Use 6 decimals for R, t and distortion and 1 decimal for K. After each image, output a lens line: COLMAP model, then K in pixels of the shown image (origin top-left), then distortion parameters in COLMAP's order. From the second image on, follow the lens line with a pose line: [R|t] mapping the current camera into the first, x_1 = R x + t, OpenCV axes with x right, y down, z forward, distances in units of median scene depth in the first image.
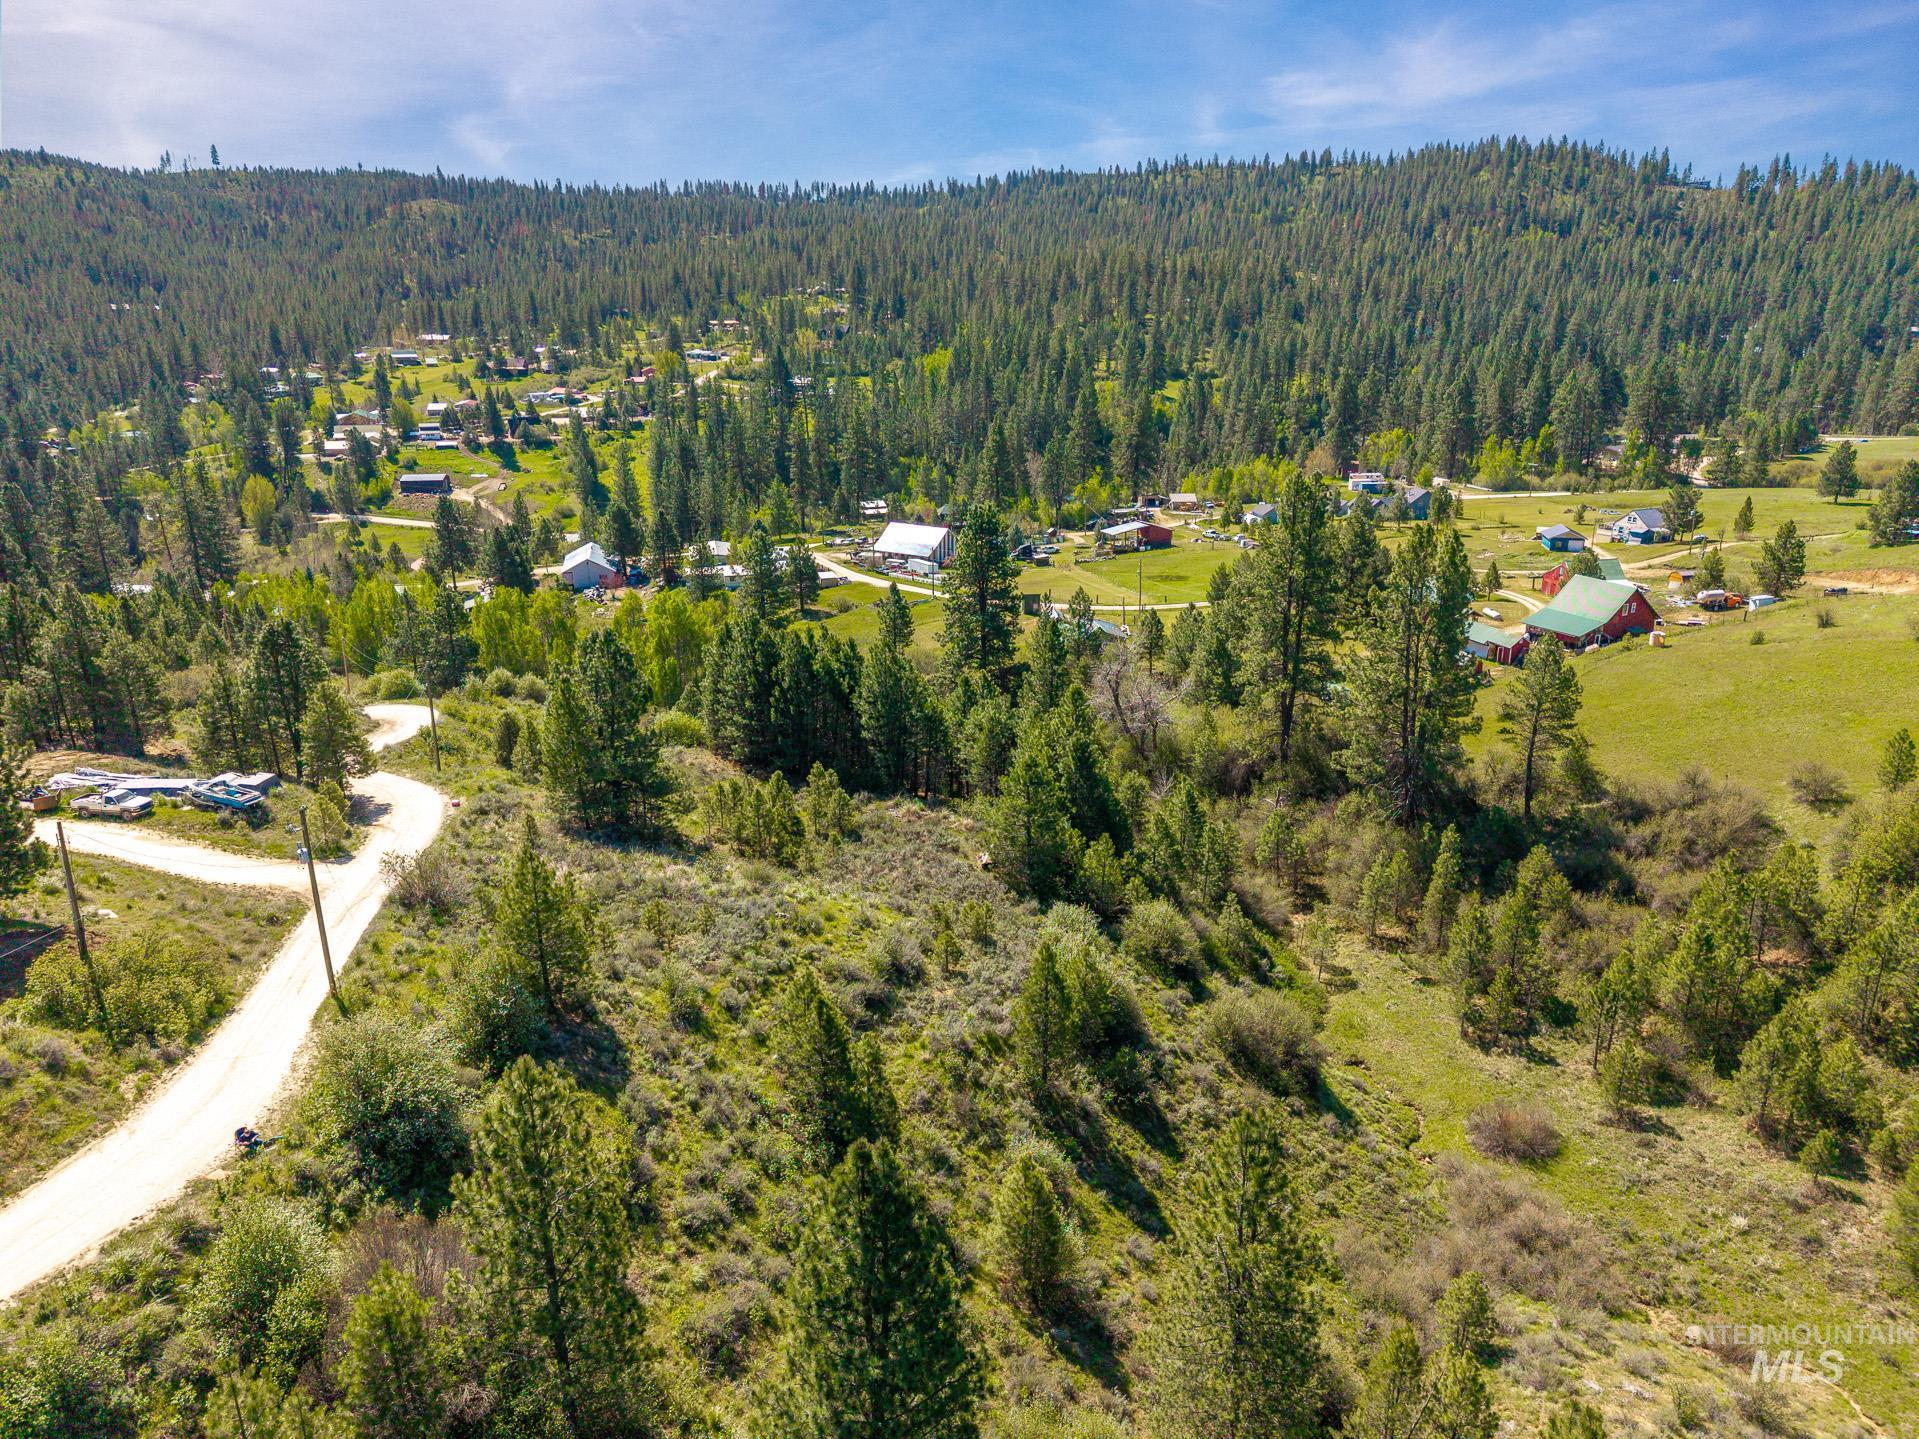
lens RADIAL K [[1283.1, 0, 956.9], [0, 1283.1, 711.0], [0, 0, 1]] dist [0.024658, -0.019127]
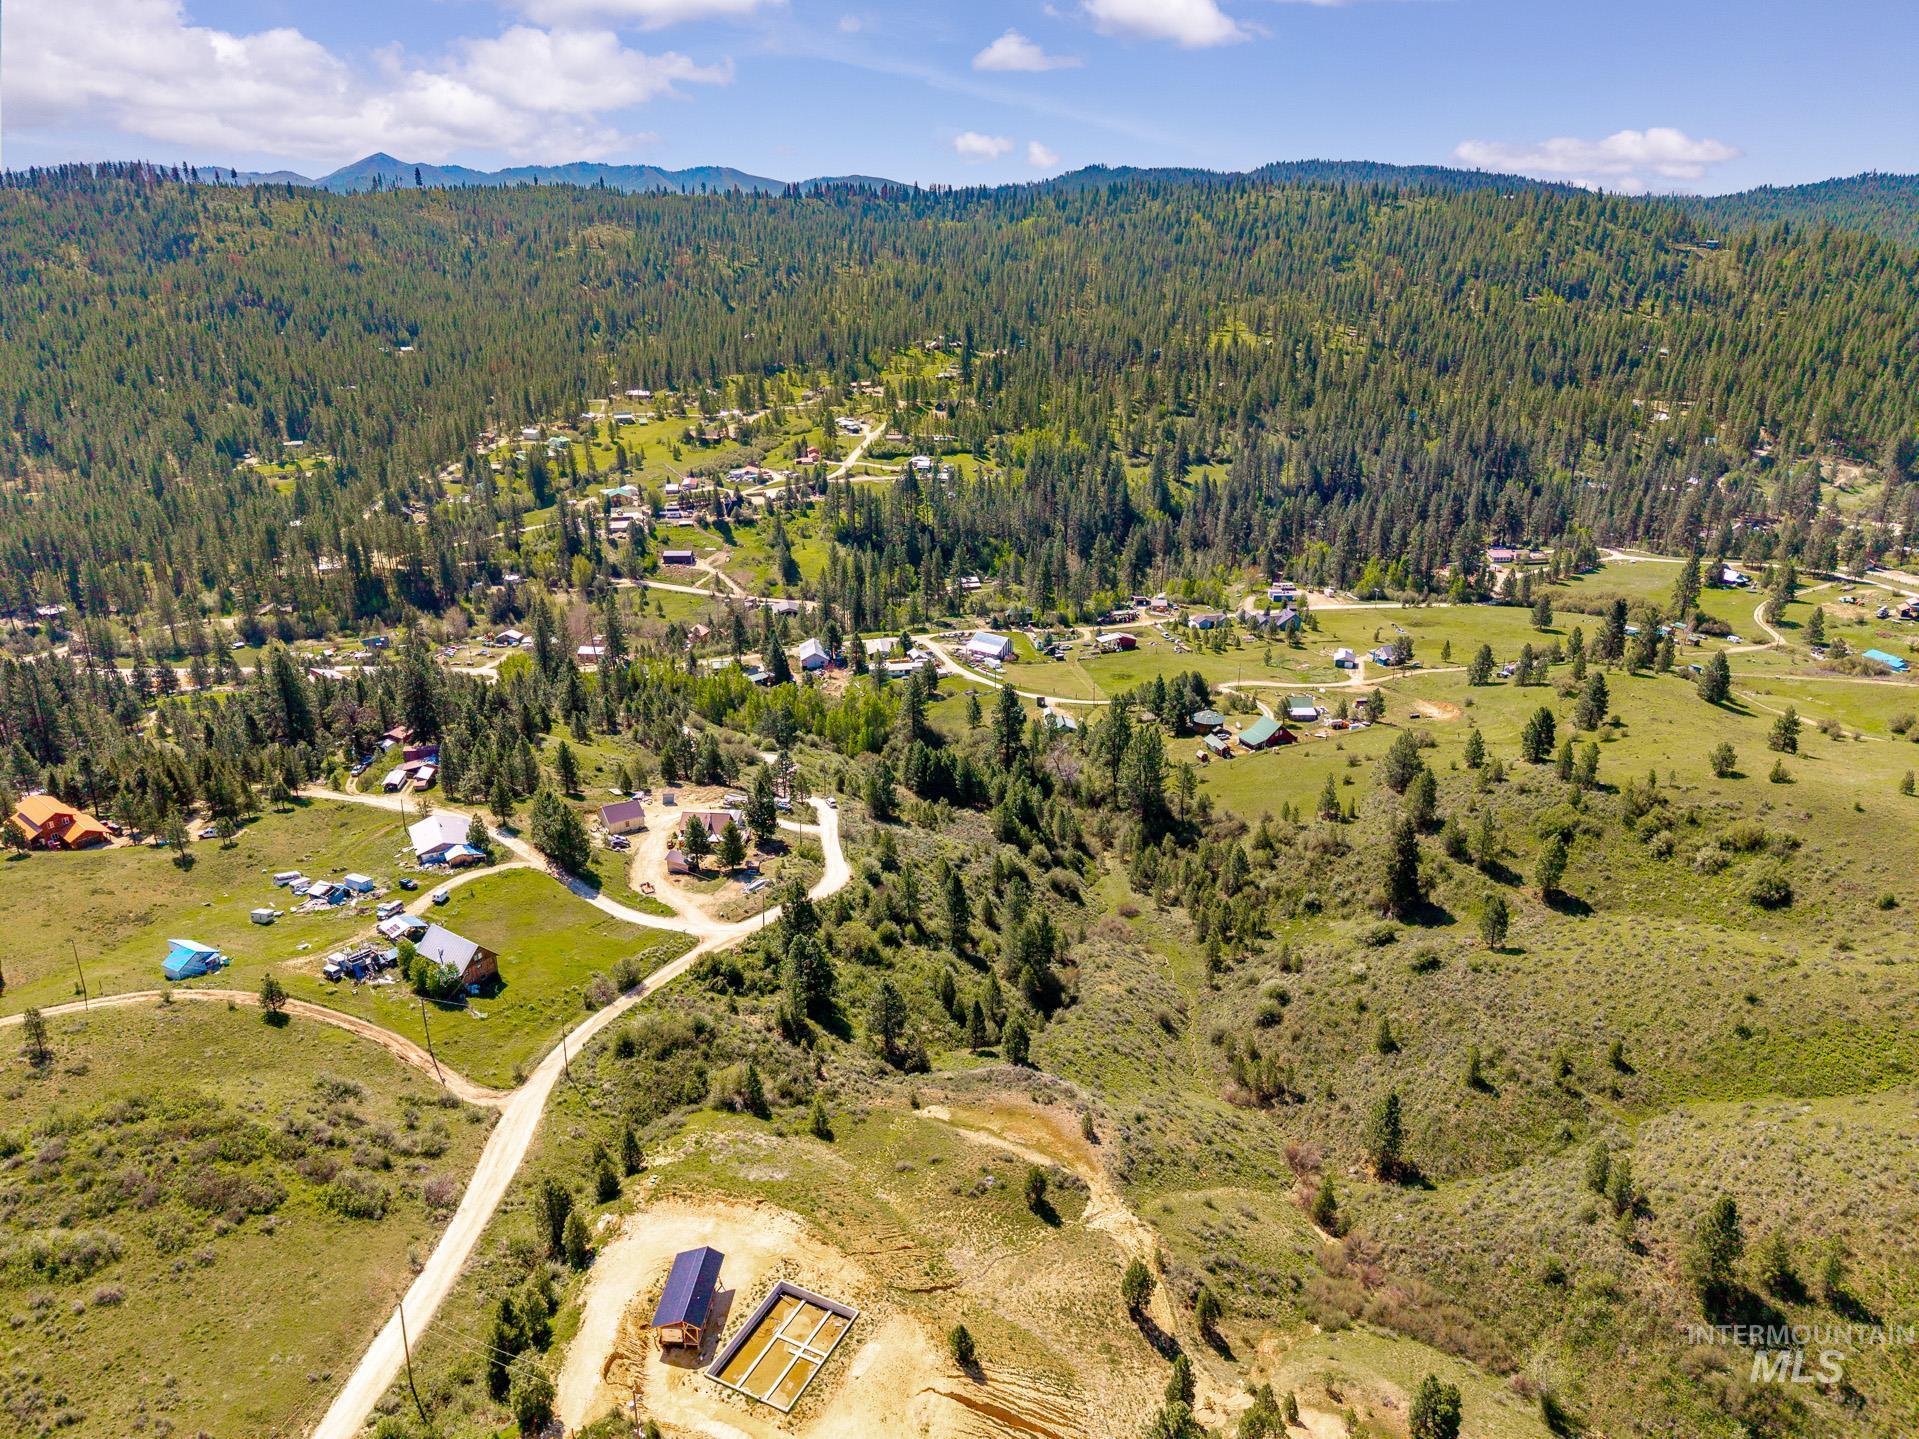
lens RADIAL K [[1275.9, 0, 964.3], [0, 1275.9, 714.1], [0, 0, 1]] dist [0.048456, -0.057682]
pose [[0.996985, 0.031788, -0.070780, 0.154346], [-0.028354, 0.998396, 0.048996, -0.306041], [0.072223, -0.046842, 0.996288, -2.028820]]
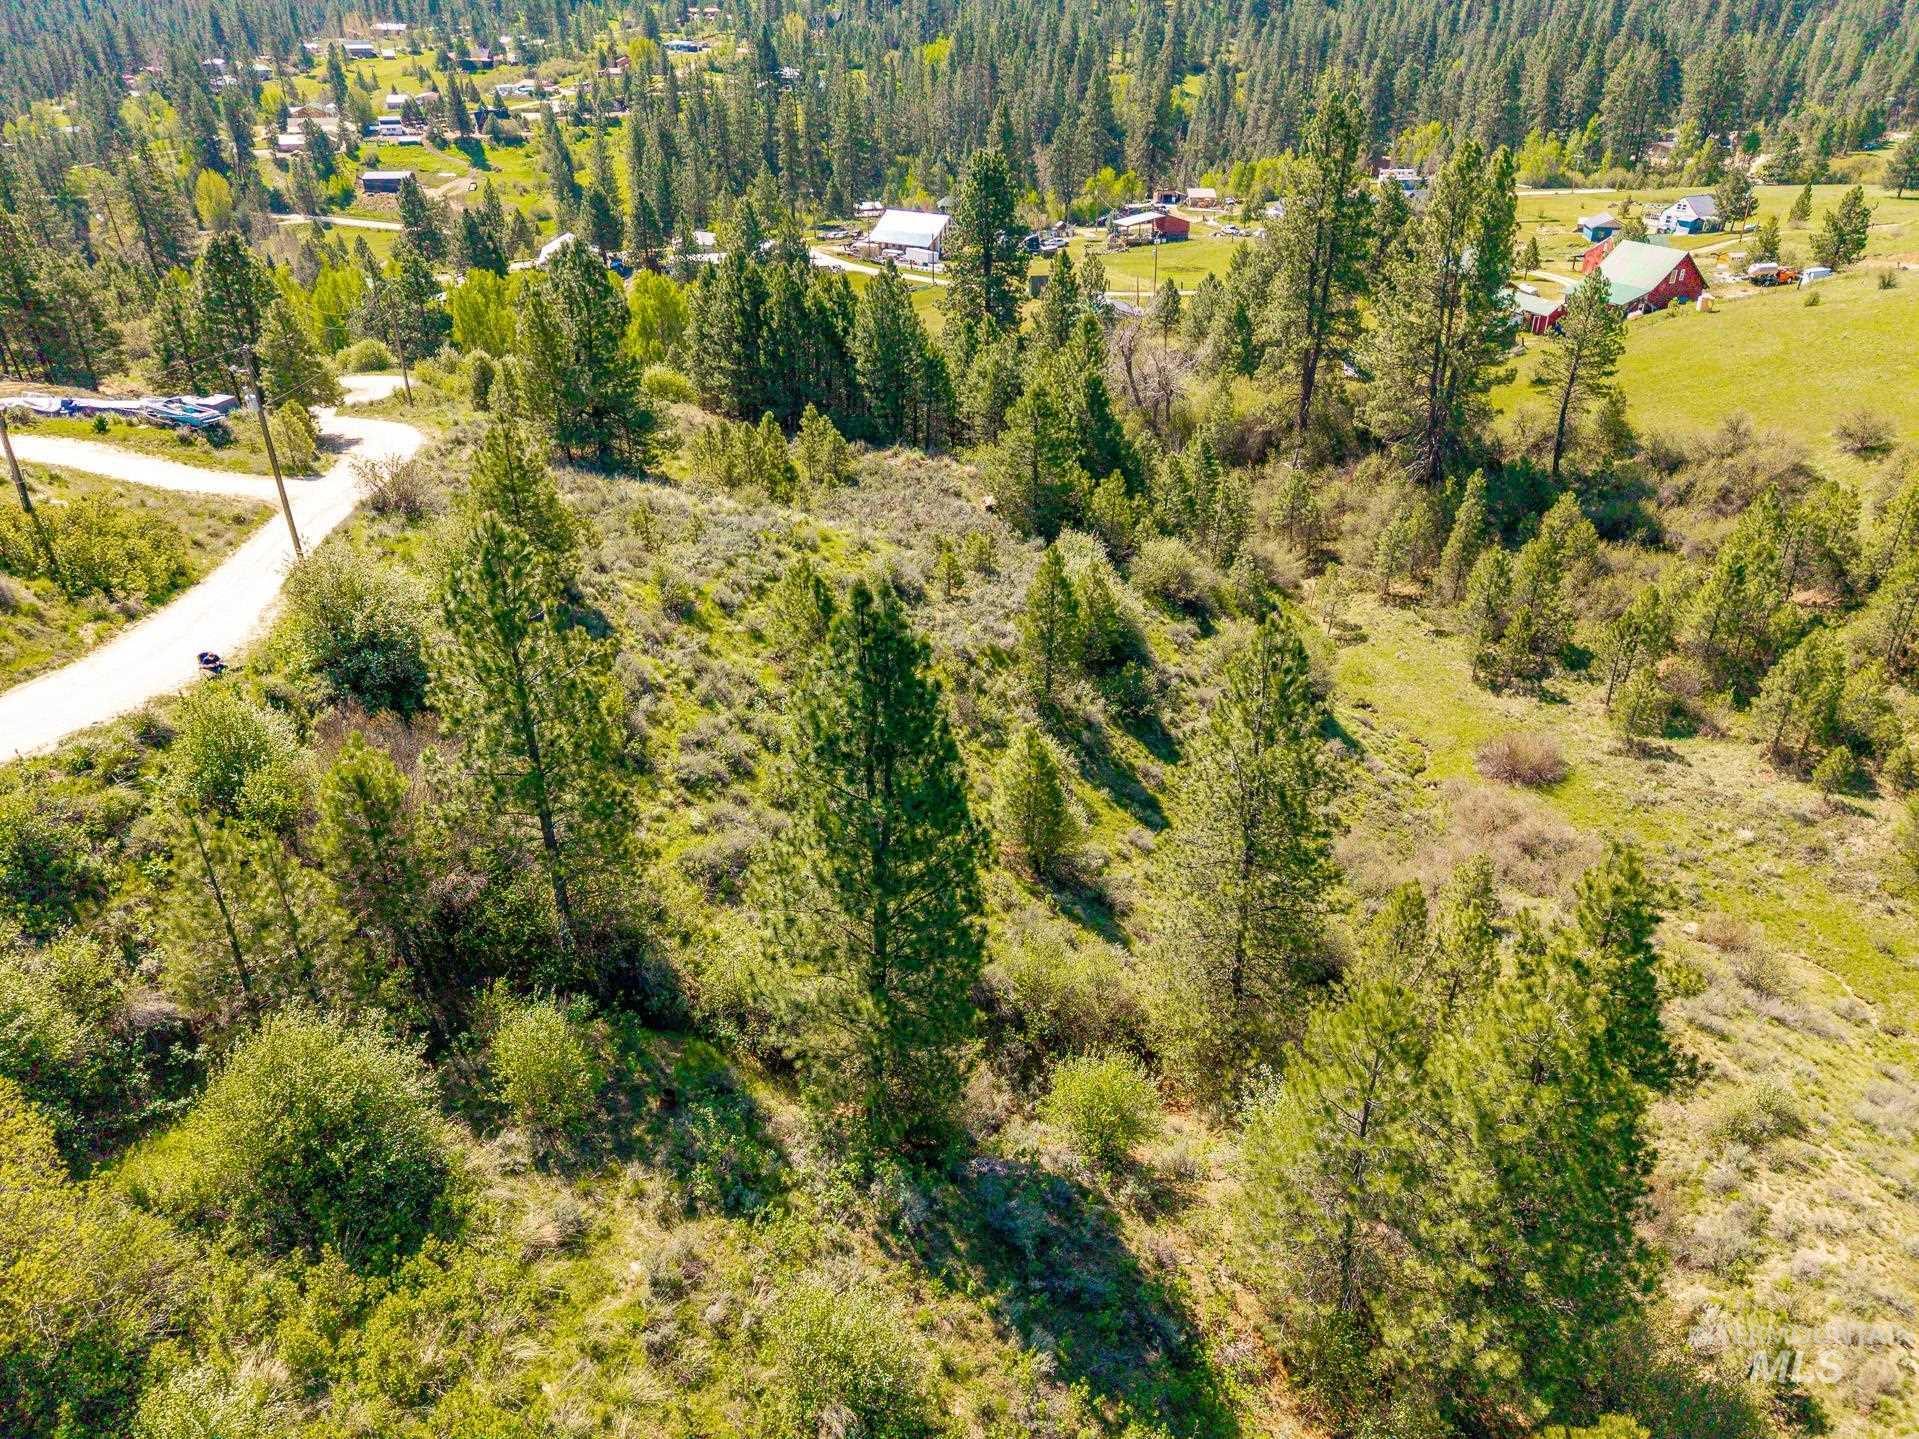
lens RADIAL K [[1283.1, 0, 956.9], [0, 1283.1, 711.0], [0, 0, 1]] dist [0.024658, -0.019127]
pose [[0.999990, 0.004296, 0.001028, -0.002092], [-0.004413, 0.981500, 0.191411, 0.077336], [-0.000186, -0.191414, 0.981509, 0.027983]]
